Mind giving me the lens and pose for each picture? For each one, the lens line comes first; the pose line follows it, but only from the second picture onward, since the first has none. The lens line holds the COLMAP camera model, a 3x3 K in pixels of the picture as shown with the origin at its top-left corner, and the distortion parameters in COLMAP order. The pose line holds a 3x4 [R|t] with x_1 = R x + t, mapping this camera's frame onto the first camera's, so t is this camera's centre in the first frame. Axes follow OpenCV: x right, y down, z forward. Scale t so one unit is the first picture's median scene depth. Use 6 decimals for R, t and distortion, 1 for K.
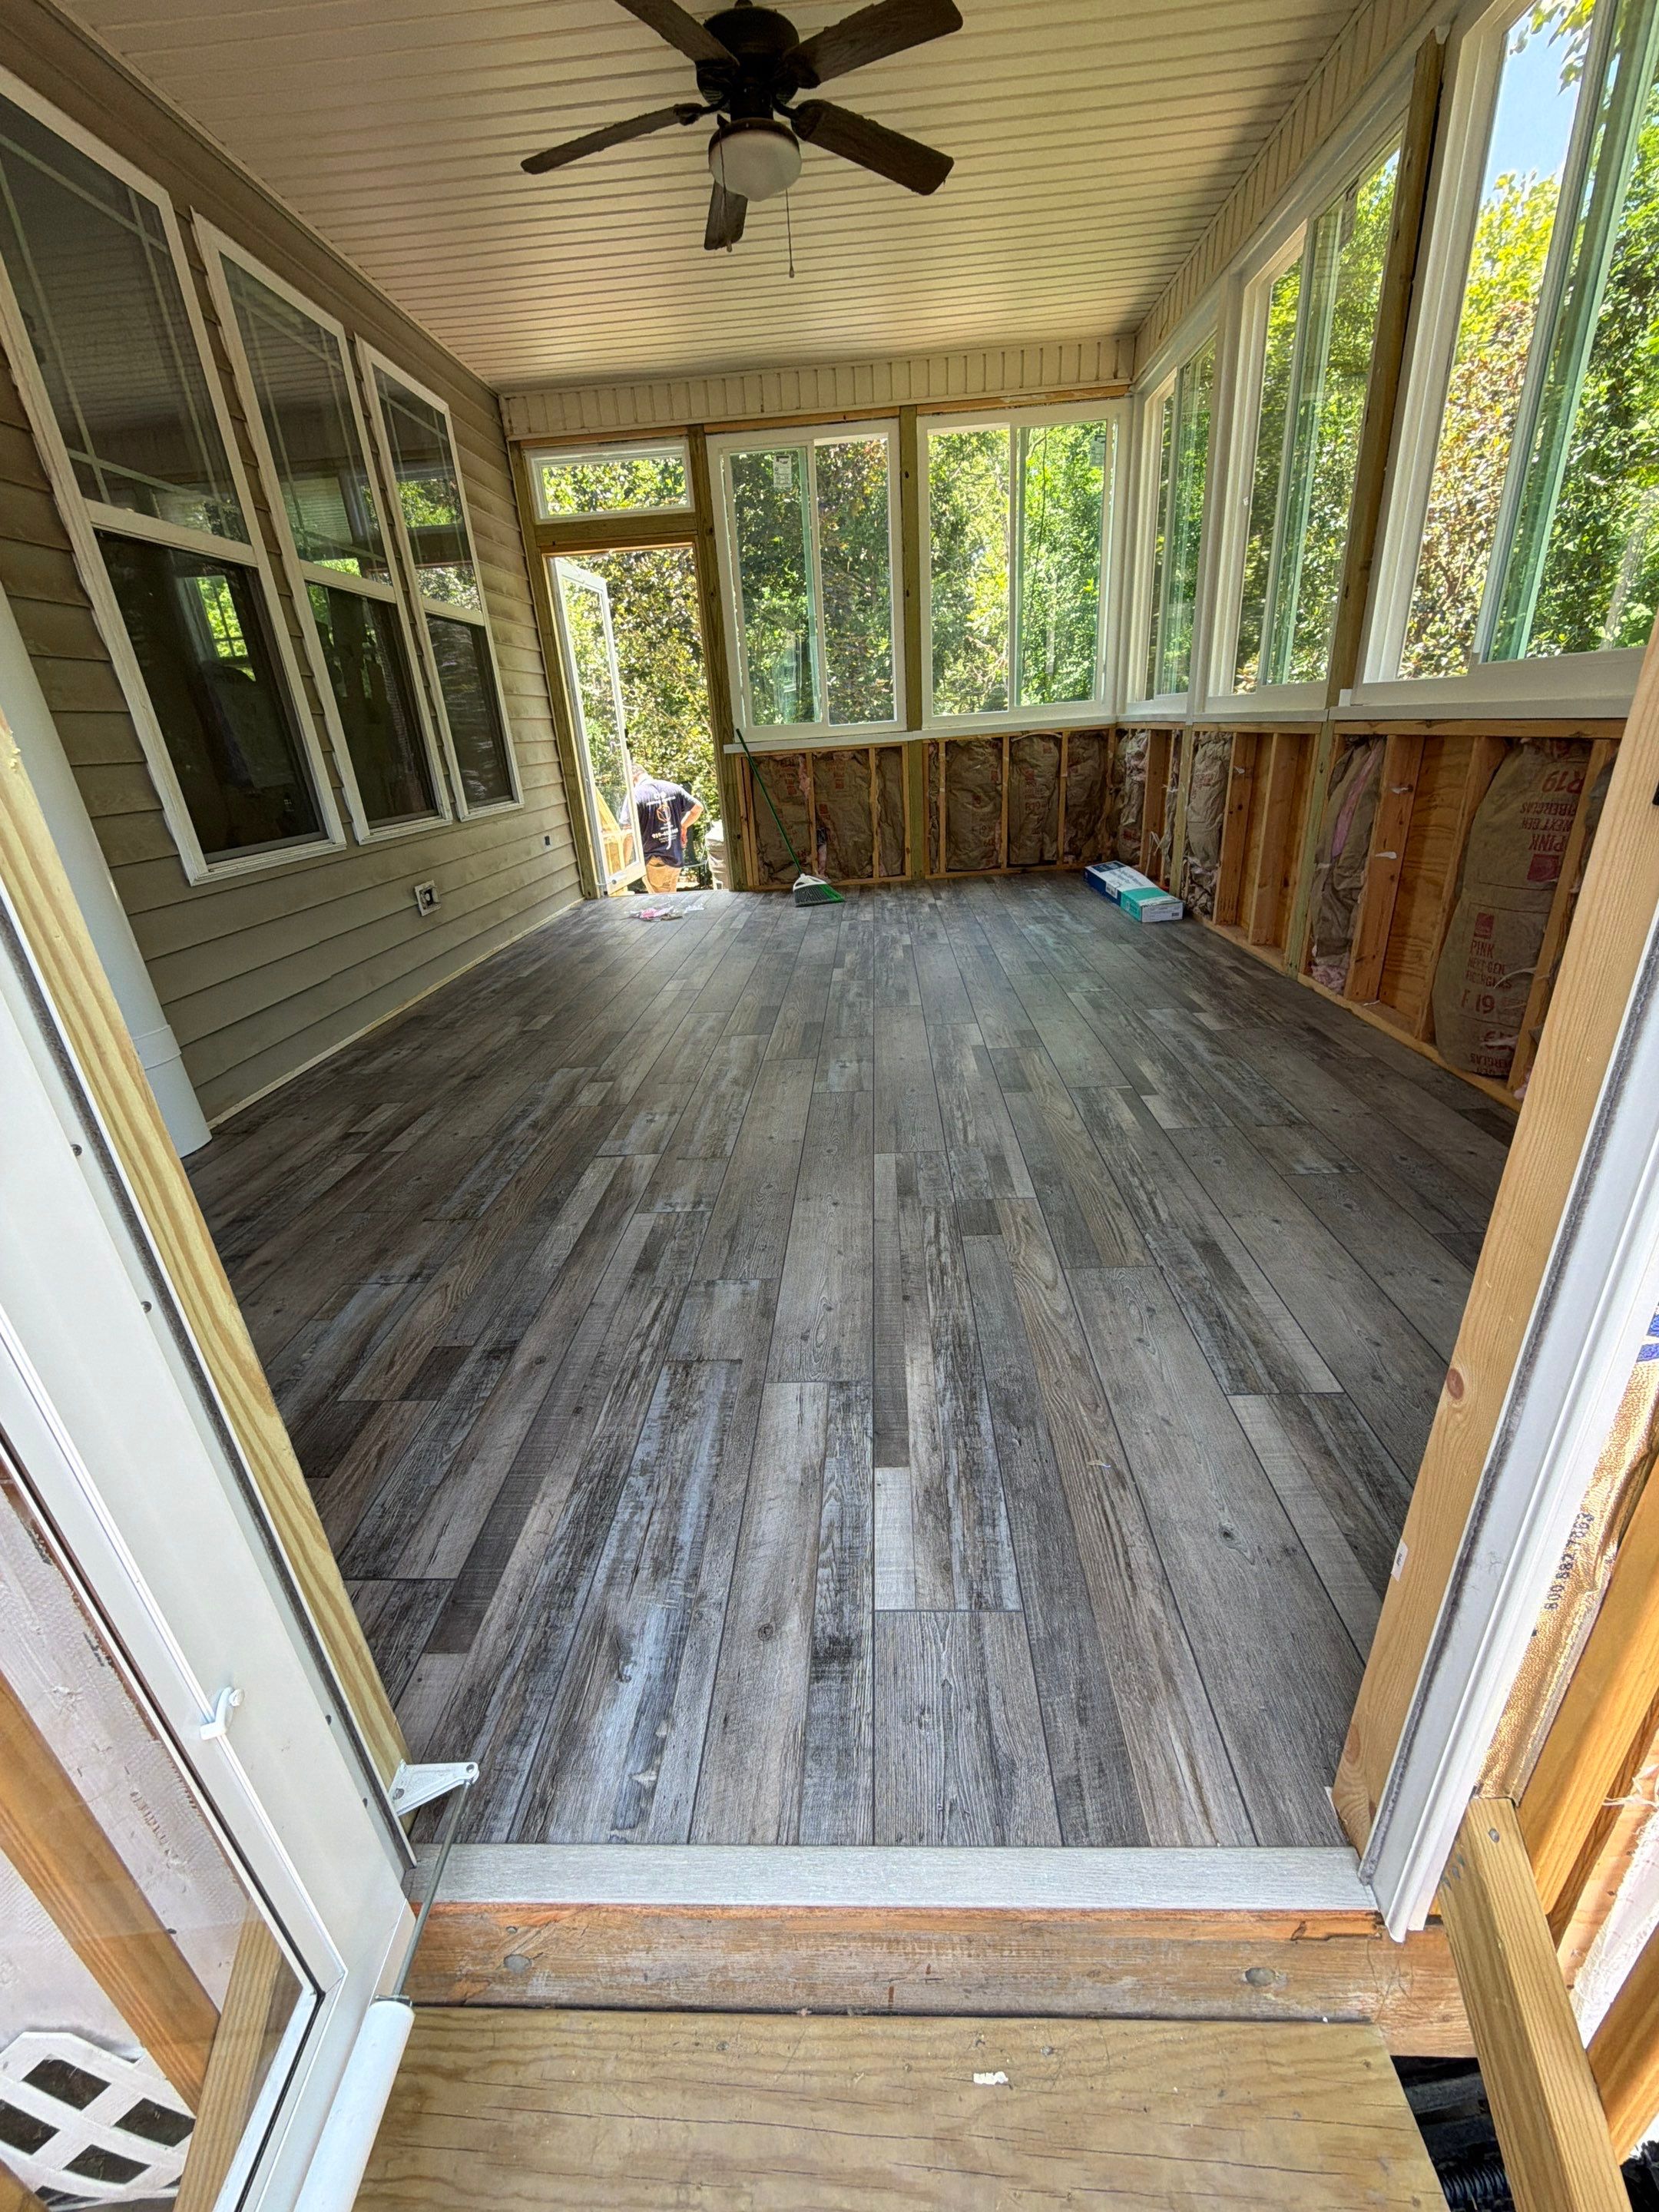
lens RADIAL K [[885.1, 0, 821.2], [0, 885.1, 1113.6], [0, 0, 1]] dist [-0.009460, 0.001223]
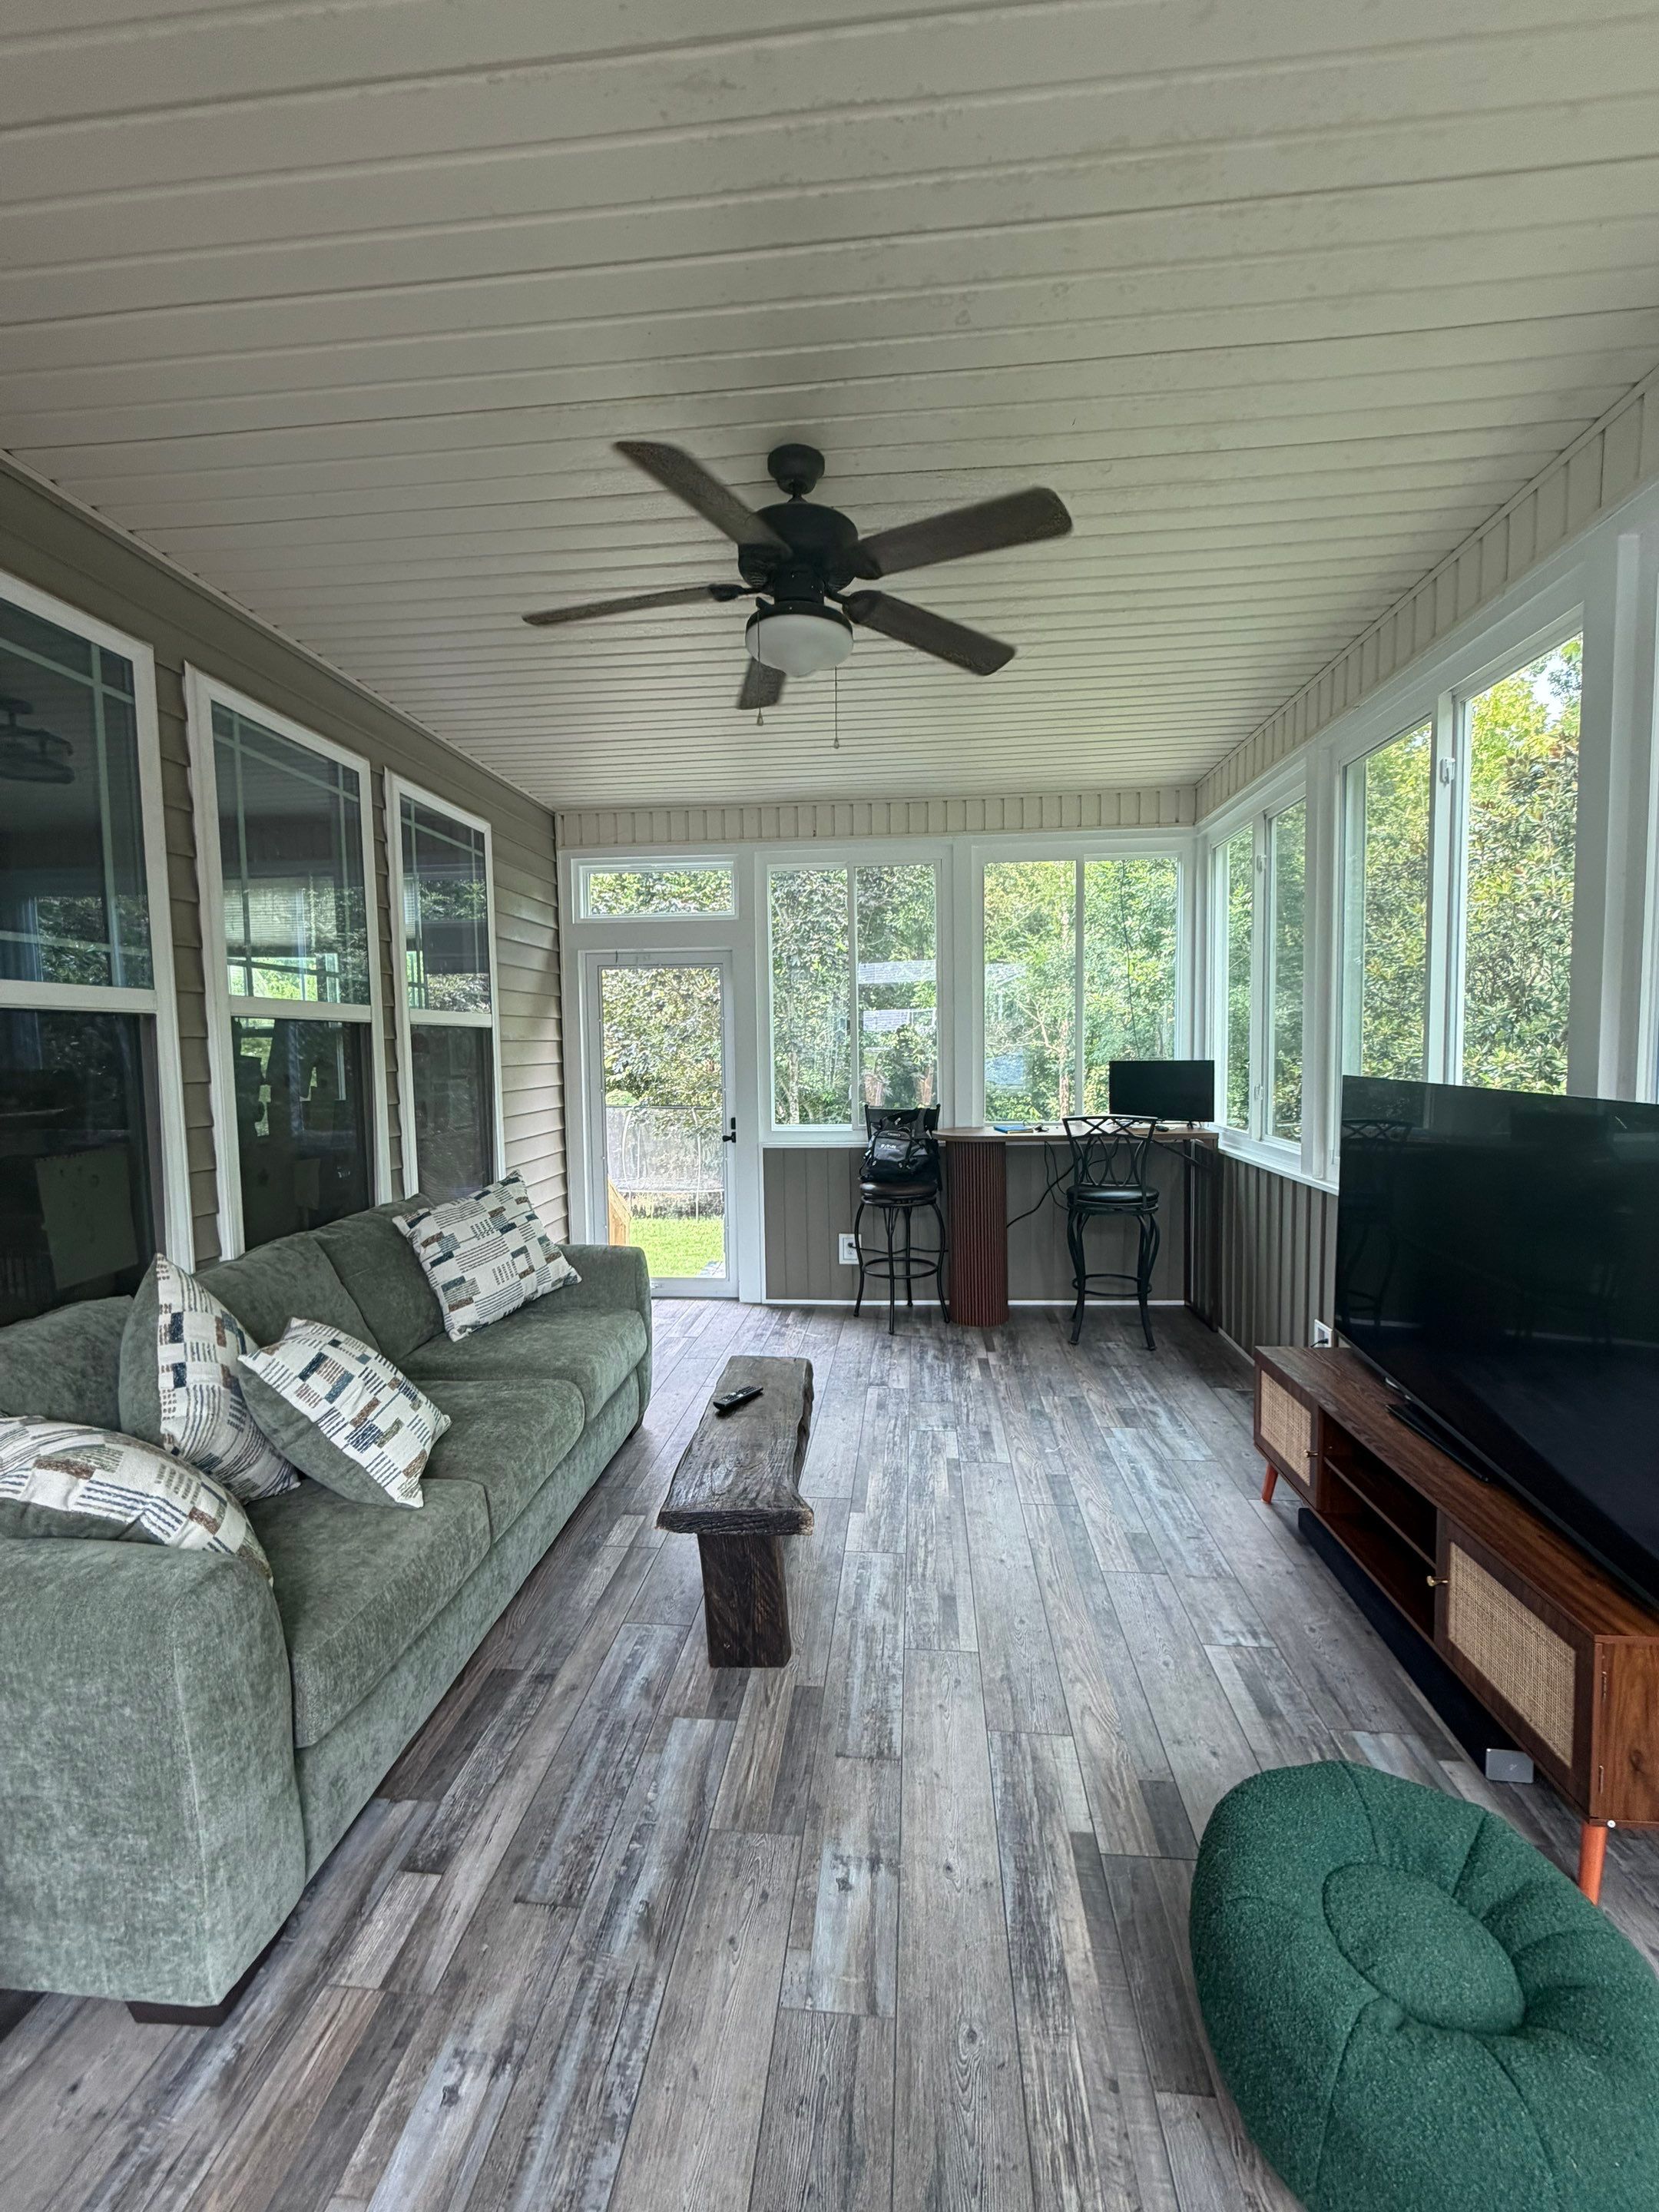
lens RADIAL K [[885.1, 0, 823.2], [0, 885.1, 1102.1], [0, 0, 1]] dist [-0.009460, 0.001223]
pose [[0.997515, 0.052446, -0.047053, 0.011088], [-0.065397, 0.937698, -0.341240, -0.312034], [0.026225, 0.343469, 0.938798, 0.291123]]
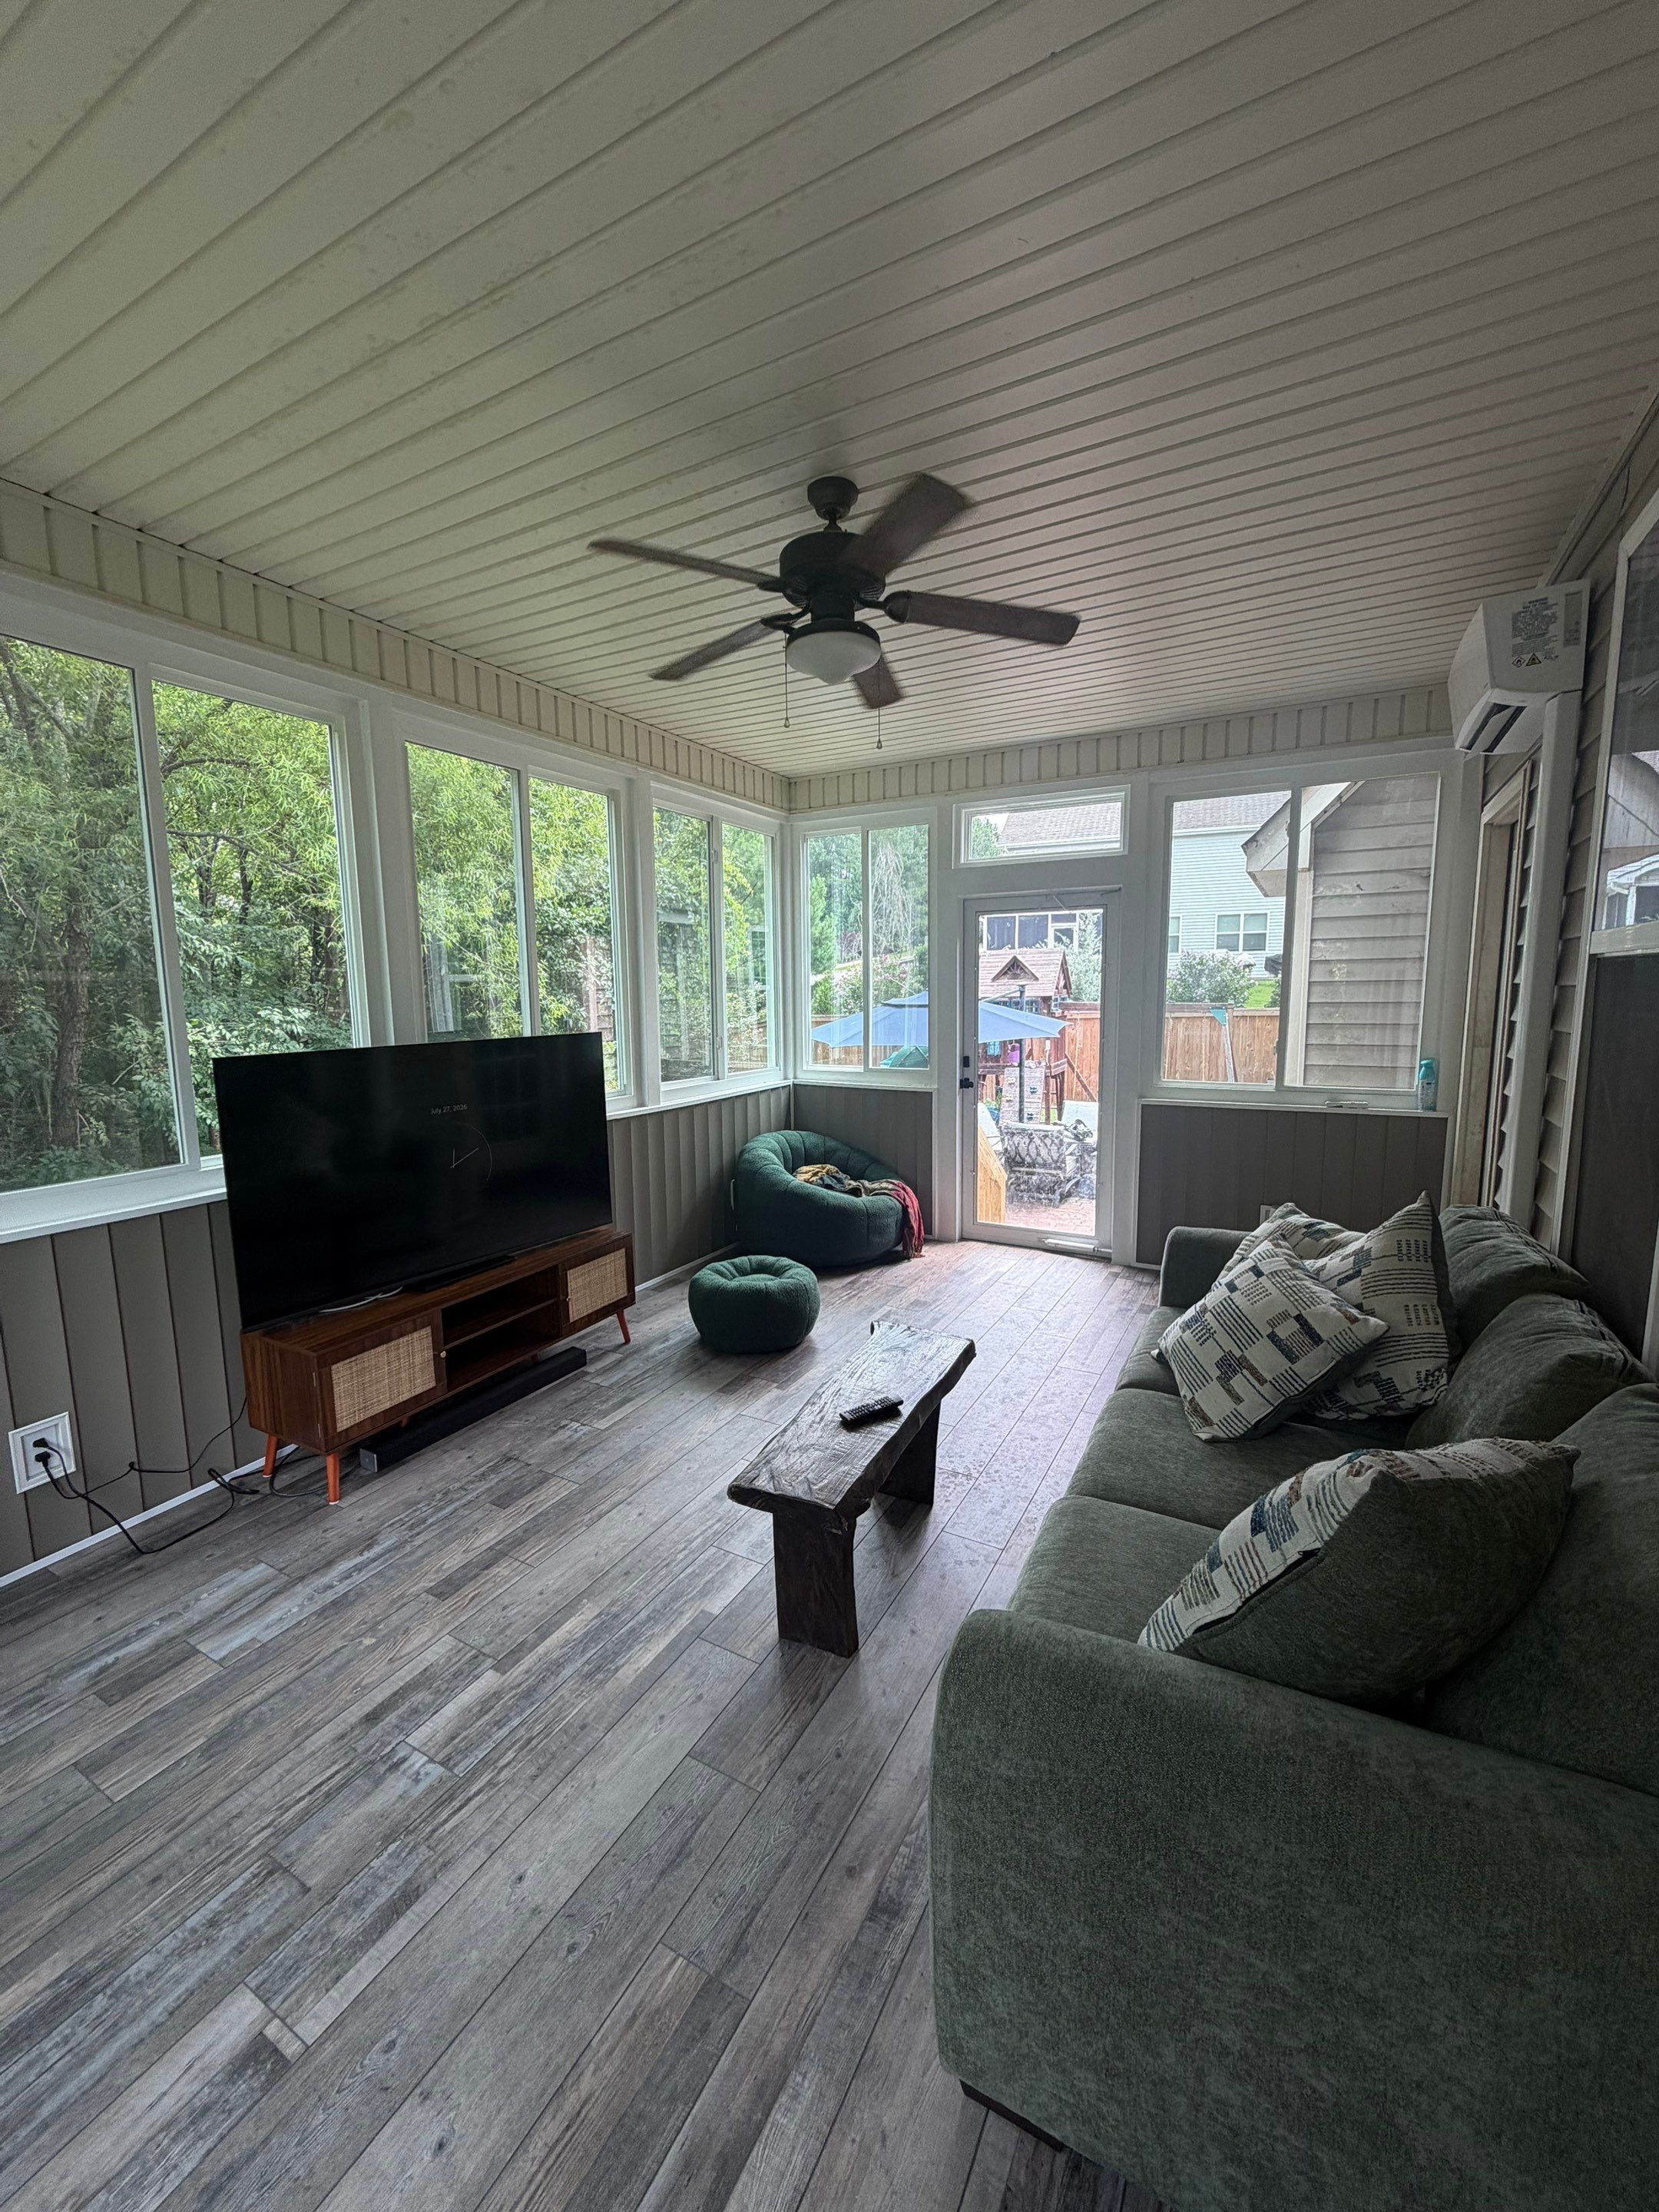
lens RADIAL K [[885.1, 0, 810.3], [0, 885.1, 1108.5], [0, 0, 1]] dist [-0.009460, 0.001223]
pose [[-0.891732, 0.015263, 0.452306, -0.404508], [0.244544, 0.857210, 0.453198, -0.923680], [-0.380804, 0.514740, -0.768135, 1.684679]]
